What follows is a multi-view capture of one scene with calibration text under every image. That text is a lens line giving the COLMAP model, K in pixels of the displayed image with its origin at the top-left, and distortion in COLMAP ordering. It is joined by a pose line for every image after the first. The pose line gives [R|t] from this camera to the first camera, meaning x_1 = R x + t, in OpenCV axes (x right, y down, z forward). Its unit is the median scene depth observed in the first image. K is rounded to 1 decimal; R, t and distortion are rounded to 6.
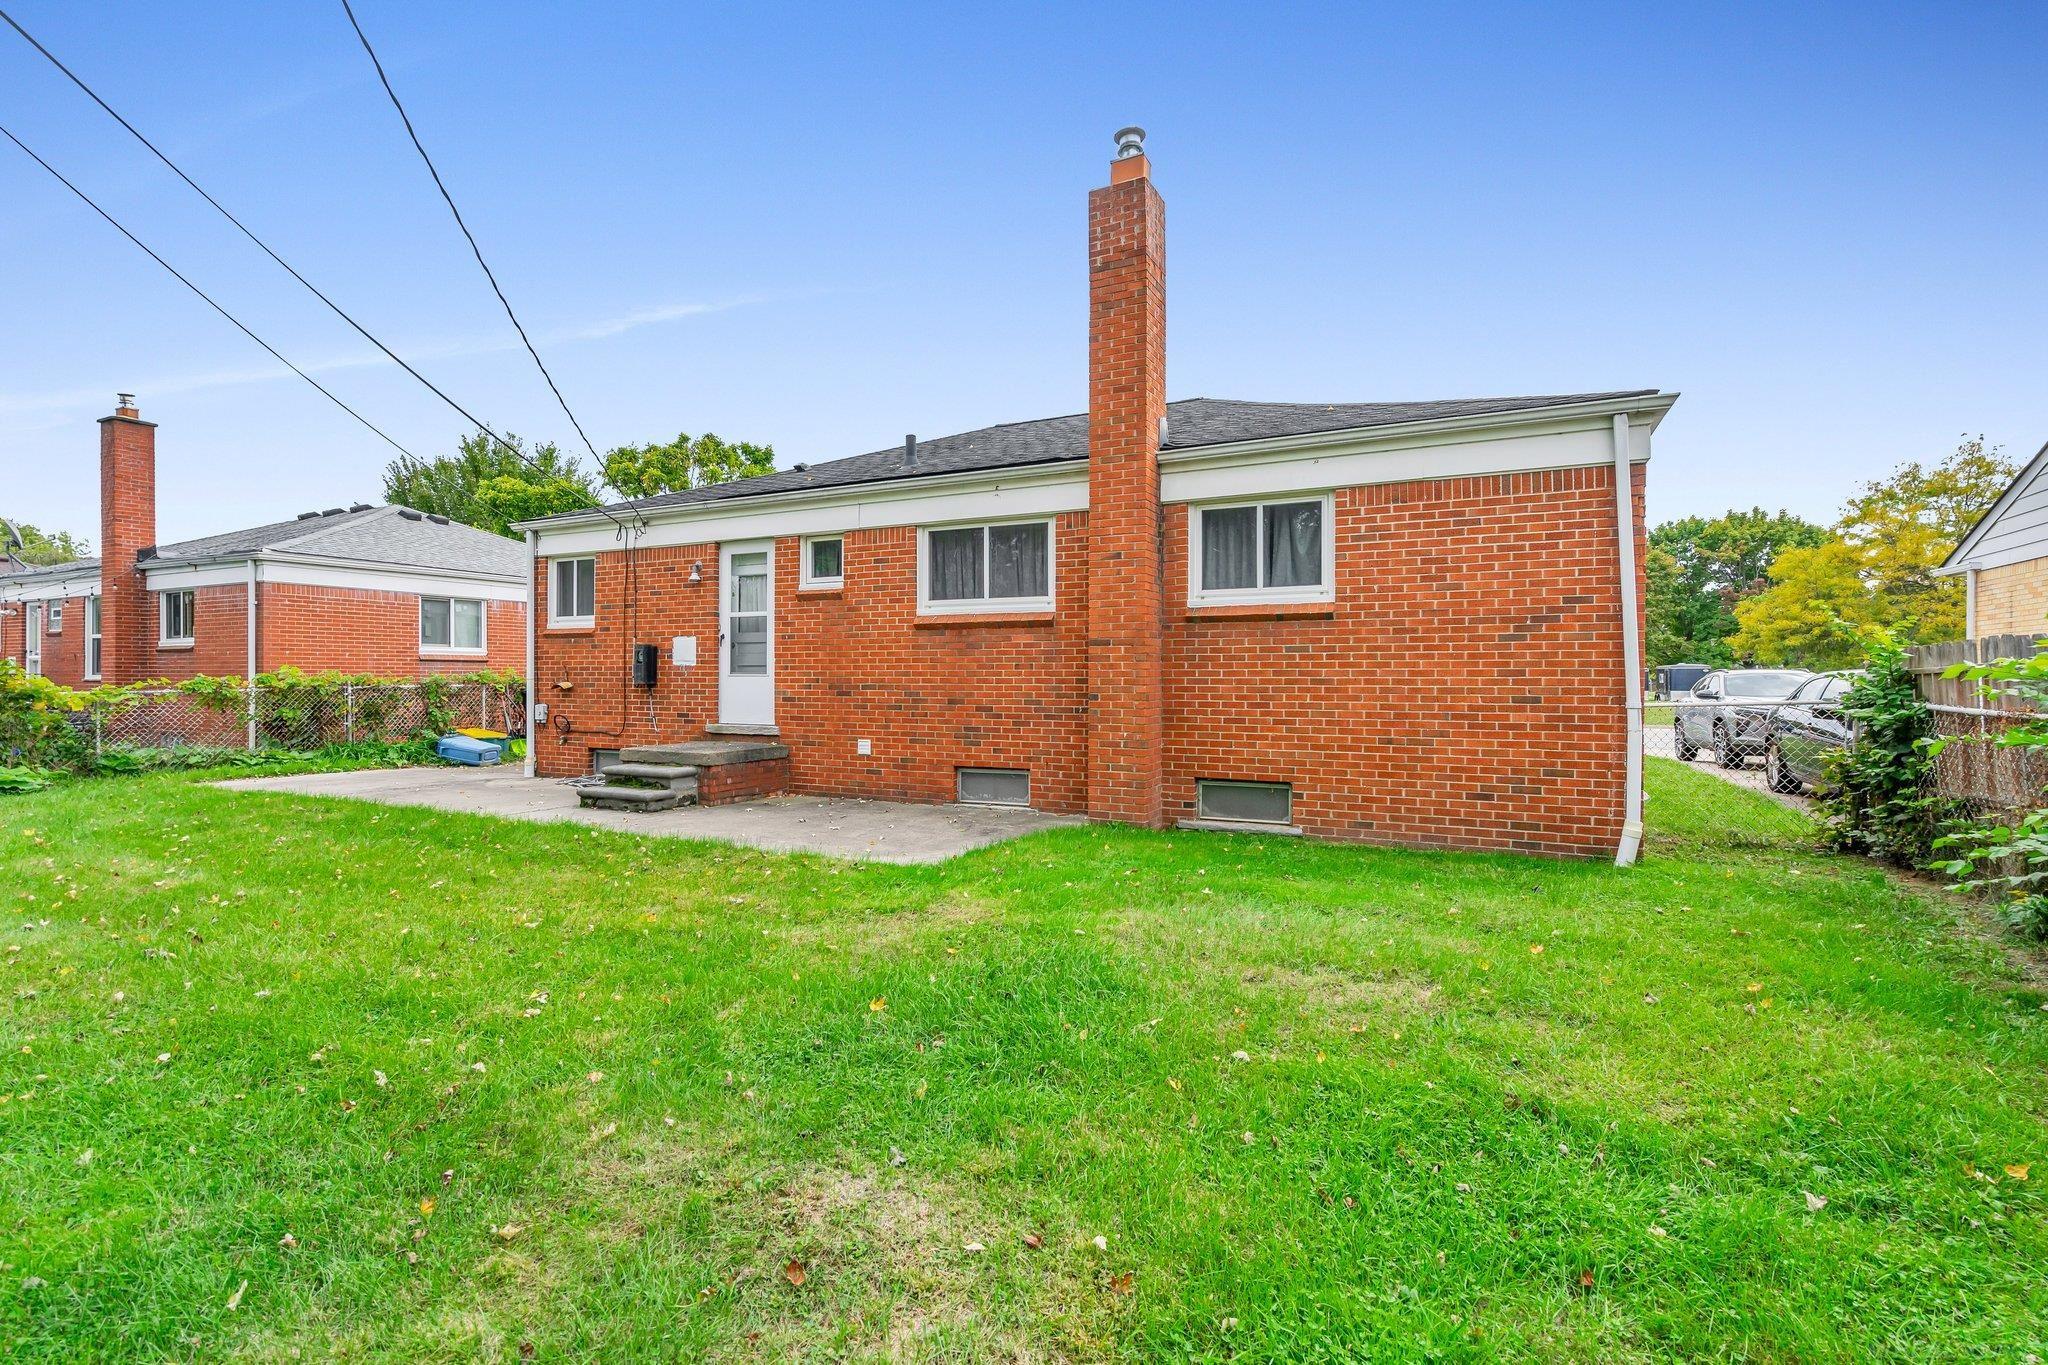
lens RADIAL K [[960.0, 0, 1025.7], [0, 960.0, 678.5], [0, 0, 1]] dist [0.001775, 0.000149]
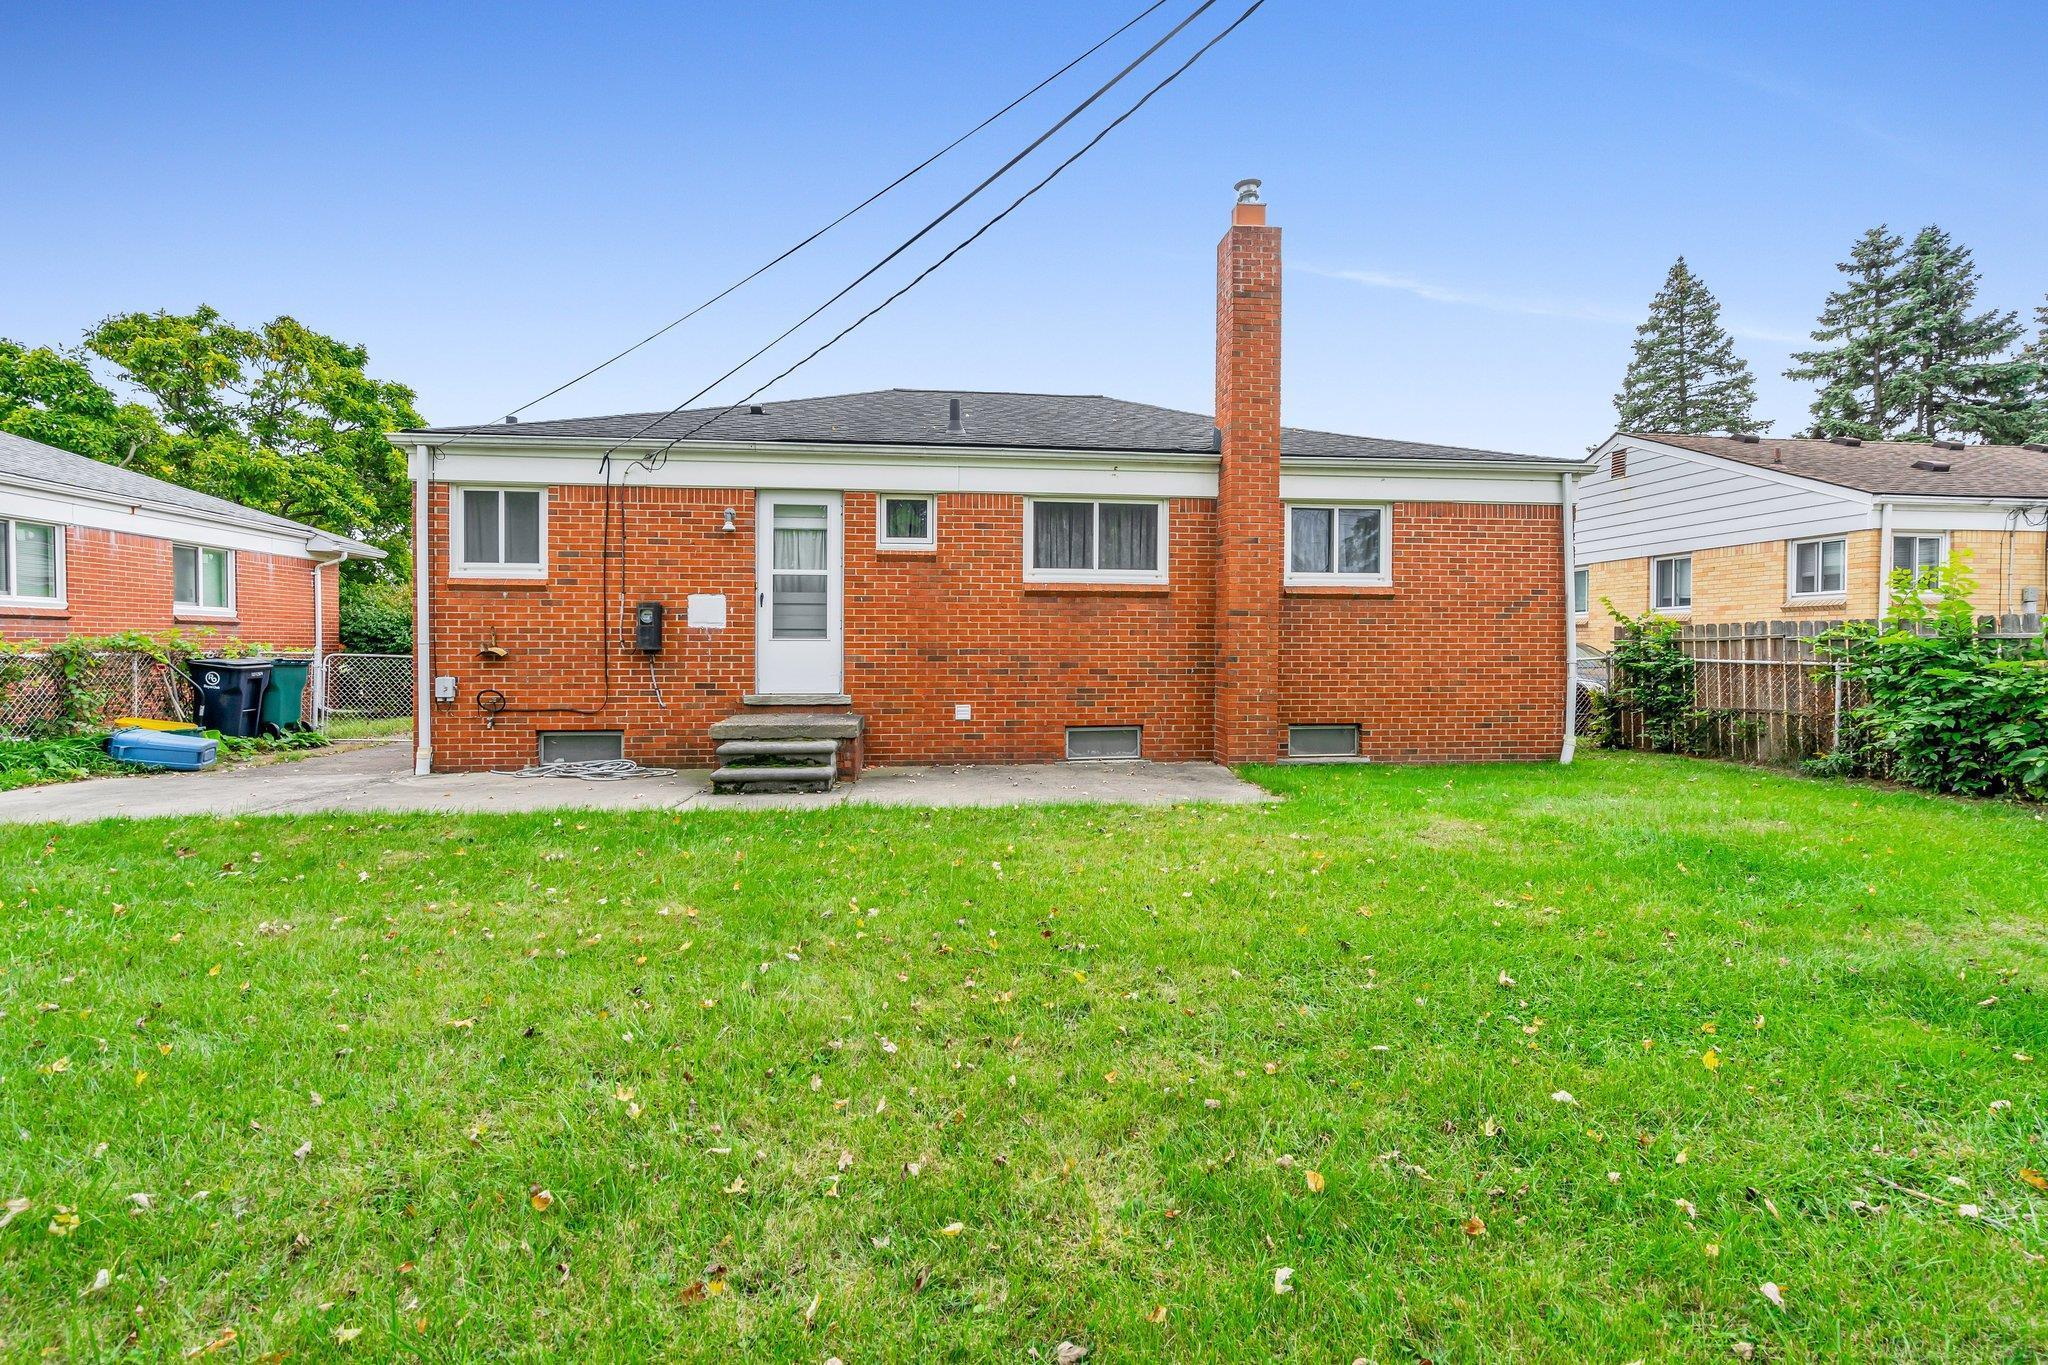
lens RADIAL K [[964.8, 0, 1019.6], [0, 964.8, 664.8], [0, 0, 1]] dist [-0.000778, 0.002316]
pose [[0.827936, -0.008839, 0.560752, -0.715684], [-0.000045, 0.999875, 0.015827, 0.006629], [-0.560822, -0.013129, 0.827832, 0.147988]]
